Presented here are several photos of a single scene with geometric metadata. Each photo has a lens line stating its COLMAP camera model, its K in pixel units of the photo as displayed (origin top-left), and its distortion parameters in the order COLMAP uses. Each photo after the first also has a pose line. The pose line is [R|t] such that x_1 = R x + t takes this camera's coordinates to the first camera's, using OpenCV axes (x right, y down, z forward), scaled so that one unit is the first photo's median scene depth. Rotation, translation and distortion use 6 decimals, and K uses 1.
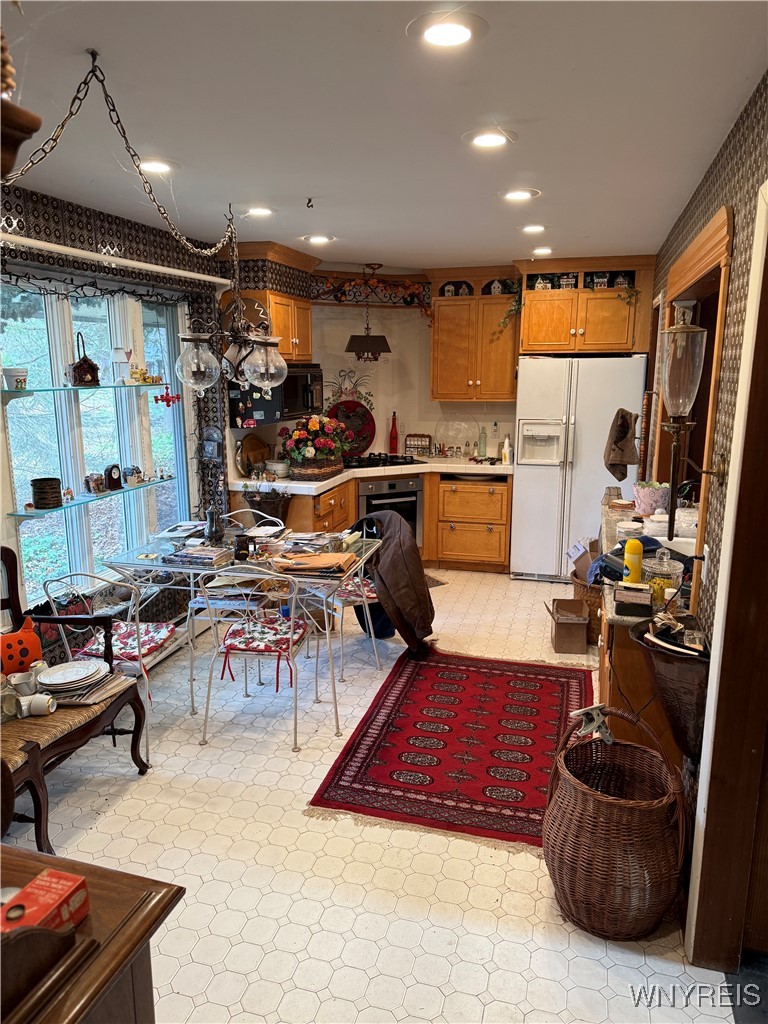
lens RADIAL K [[713.3, 0, 384.0], [0, 713.3, 512.0], [0, 0, 1]] dist [0.101928, -0.000418]
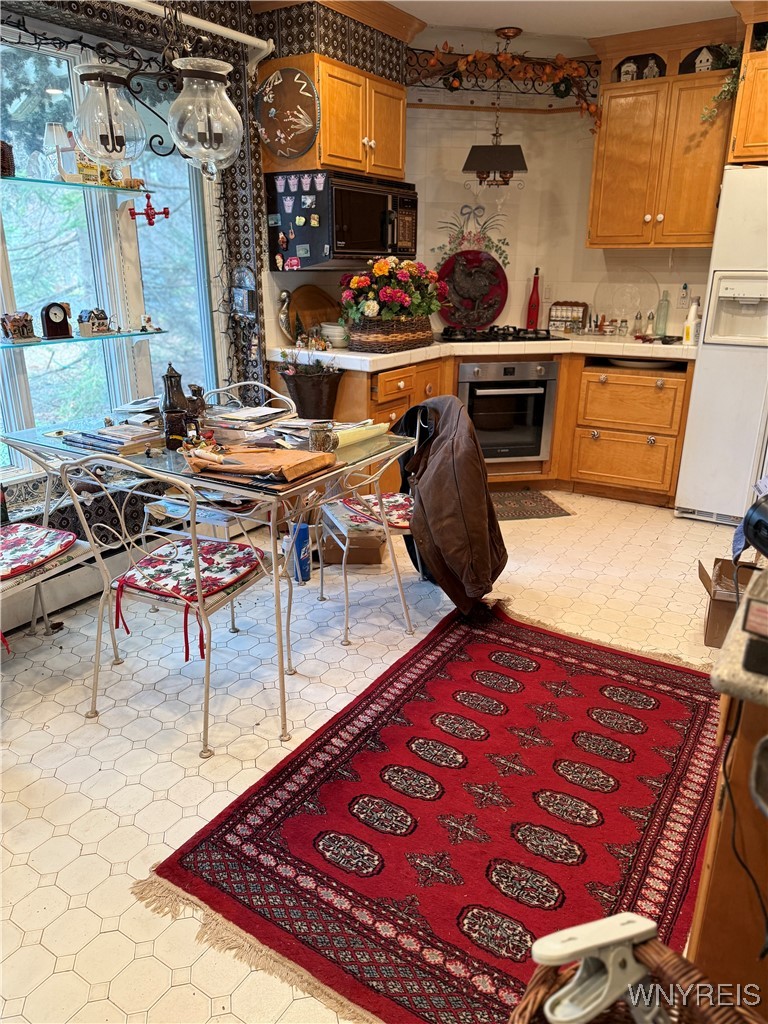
lens RADIAL K [[725.7, 0, 384.0], [0, 725.7, 512.0], [0, 0, 1]] dist [0.087199, -0.115240]
pose [[0.957198, 0.101660, -0.270993, 0.118324], [-0.066550, 0.988504, 0.135758, 0.014546], [0.281679, -0.111913, 0.952960, 0.298854]]
